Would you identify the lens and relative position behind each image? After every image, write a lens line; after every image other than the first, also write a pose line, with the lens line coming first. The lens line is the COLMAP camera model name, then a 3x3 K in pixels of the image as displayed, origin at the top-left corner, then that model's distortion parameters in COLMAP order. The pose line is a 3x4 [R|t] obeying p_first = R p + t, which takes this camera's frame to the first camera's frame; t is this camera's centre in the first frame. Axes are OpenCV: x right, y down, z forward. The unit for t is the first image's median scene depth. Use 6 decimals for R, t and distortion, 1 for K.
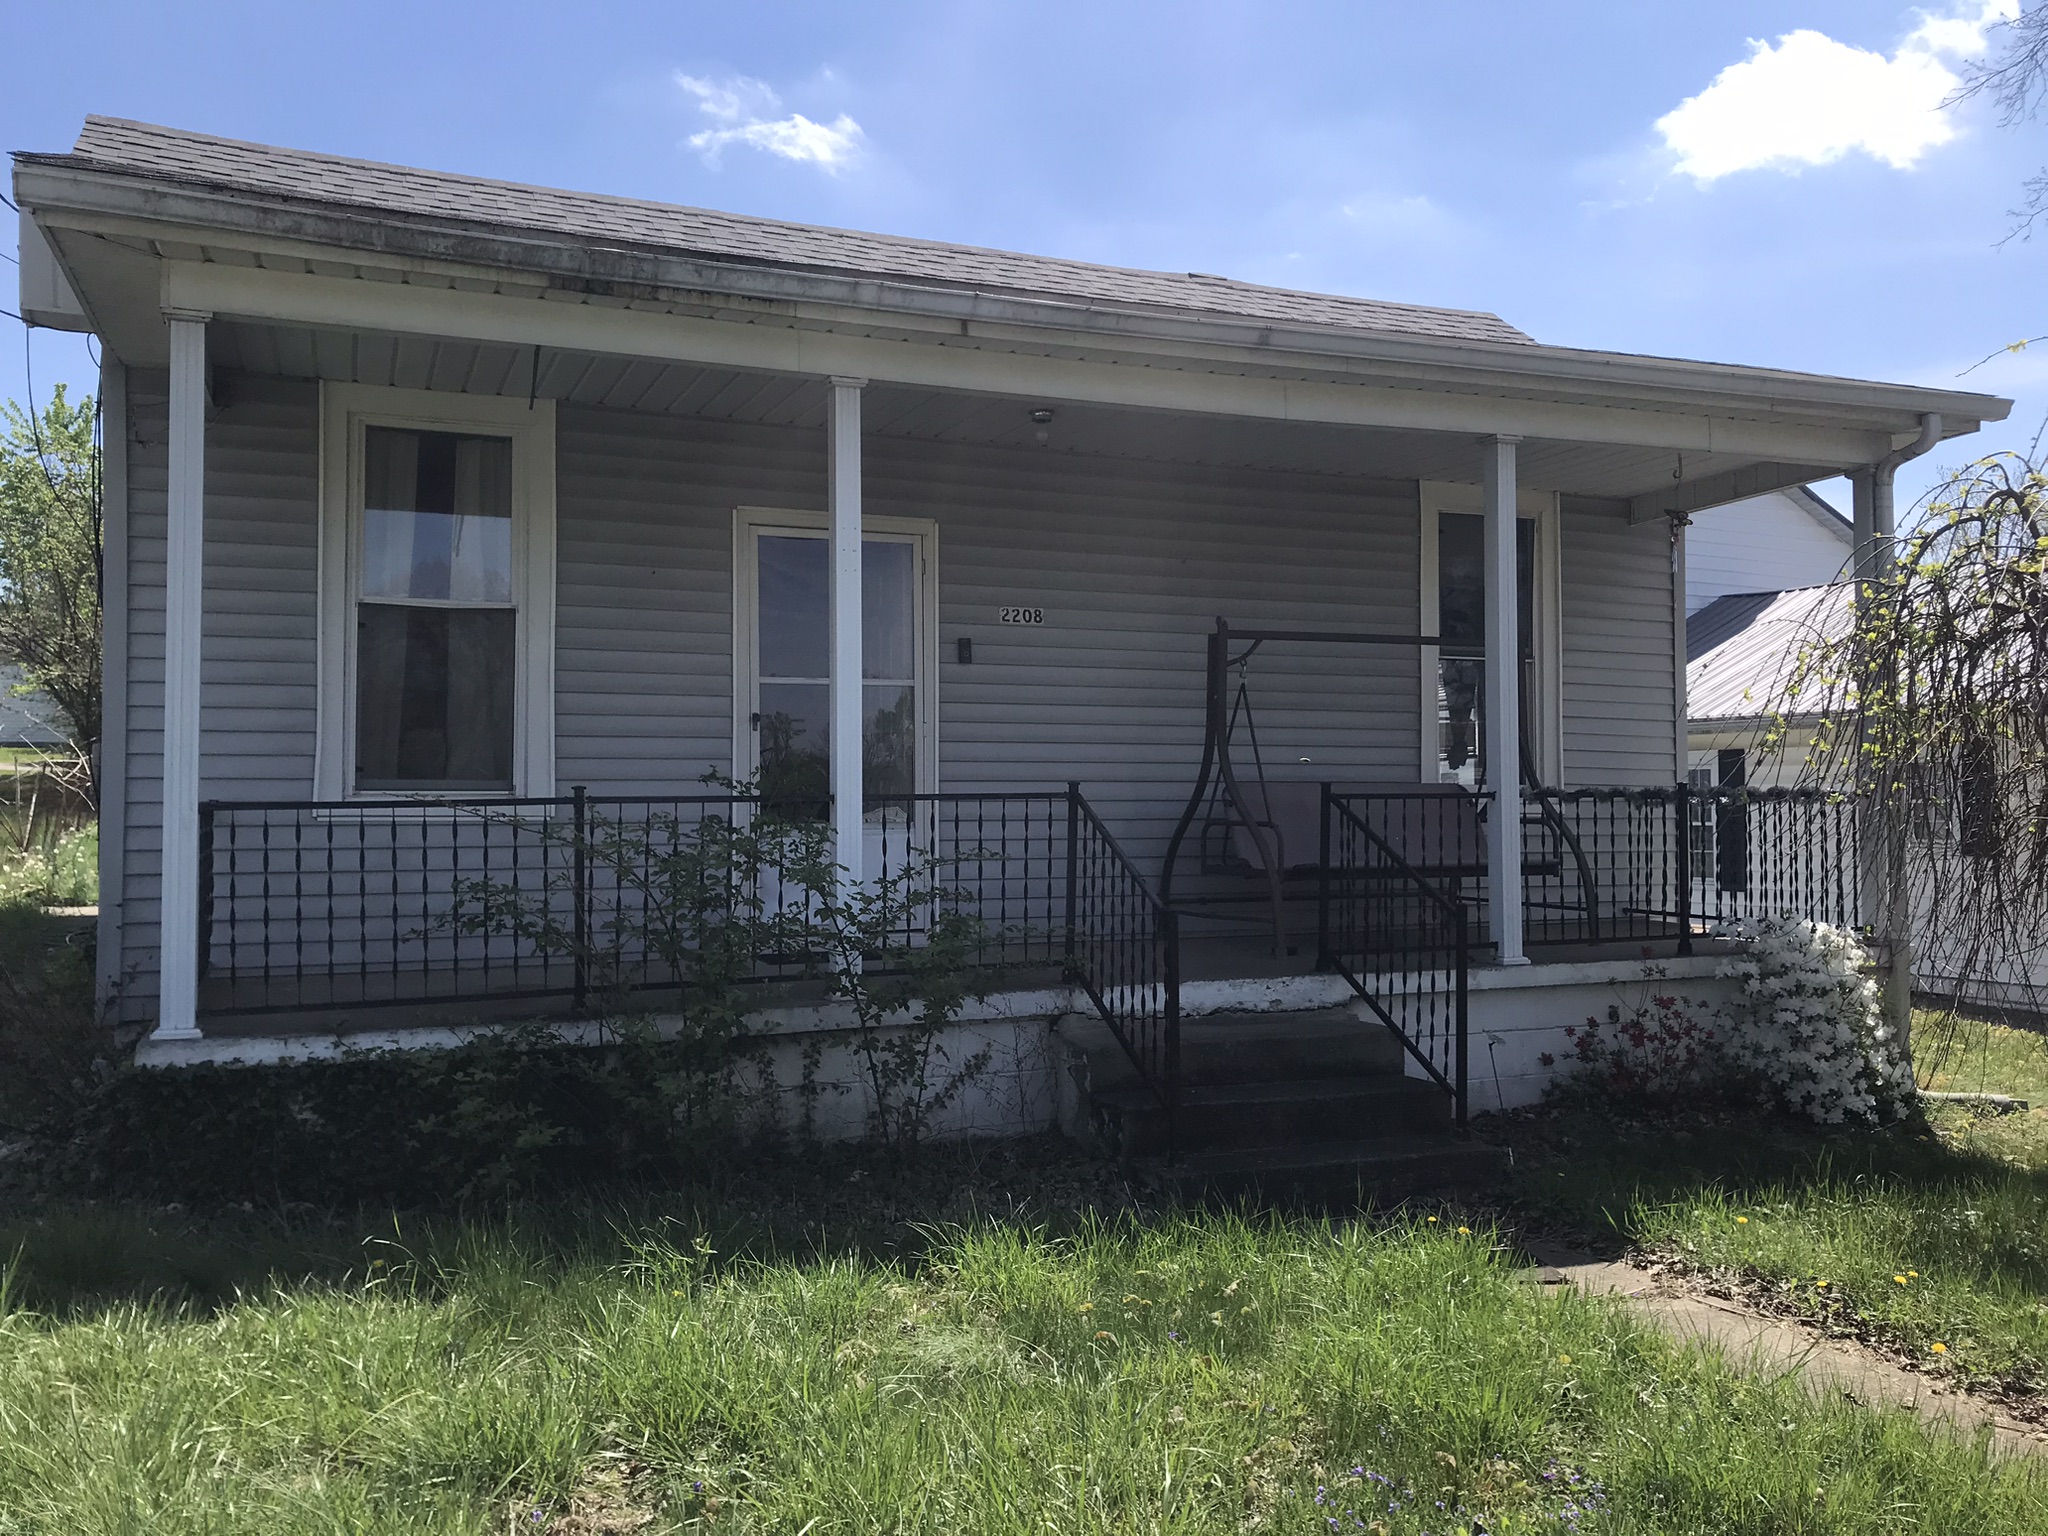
lens RADIAL K [[1670.2, 0, 1025.8], [0, 1670.2, 771.1], [0, 0, 1]] dist [0.044248, -0.050345]
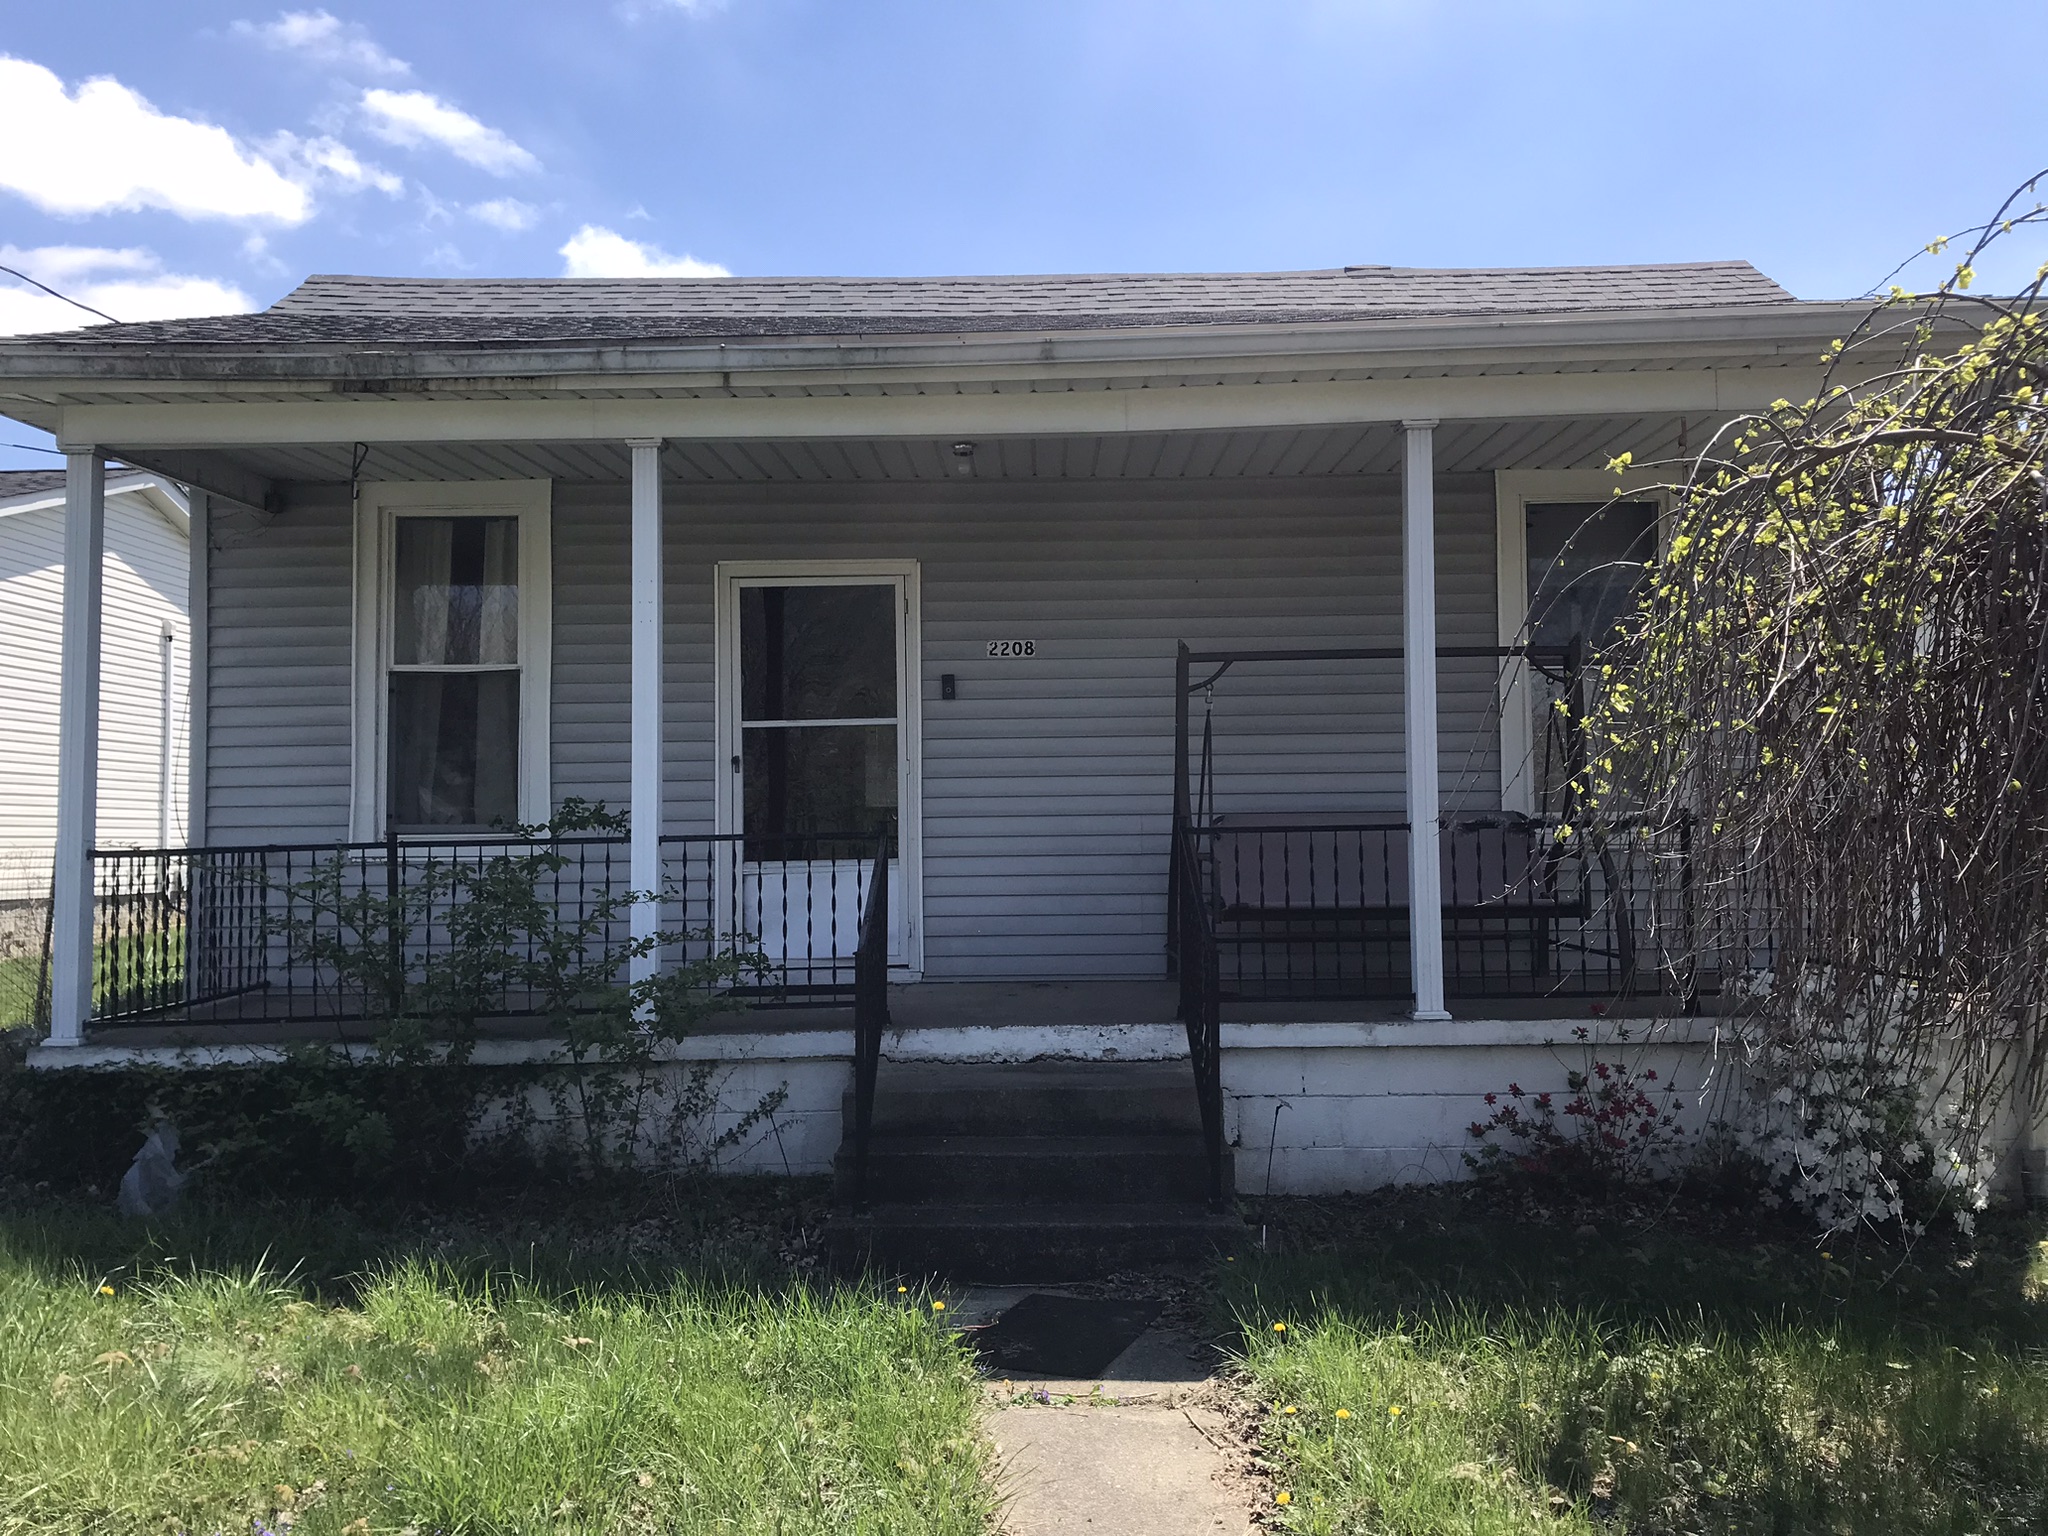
lens RADIAL K [[1670.2, 0, 1024.1], [0, 1670.2, 765.1], [0, 0, 1]] dist [0.044248, -0.050345]
pose [[0.921664, -0.025897, -0.387124, 0.474097], [0.018327, 0.999562, -0.023233, -0.001373], [0.387556, 0.014318, 0.921735, 0.115814]]
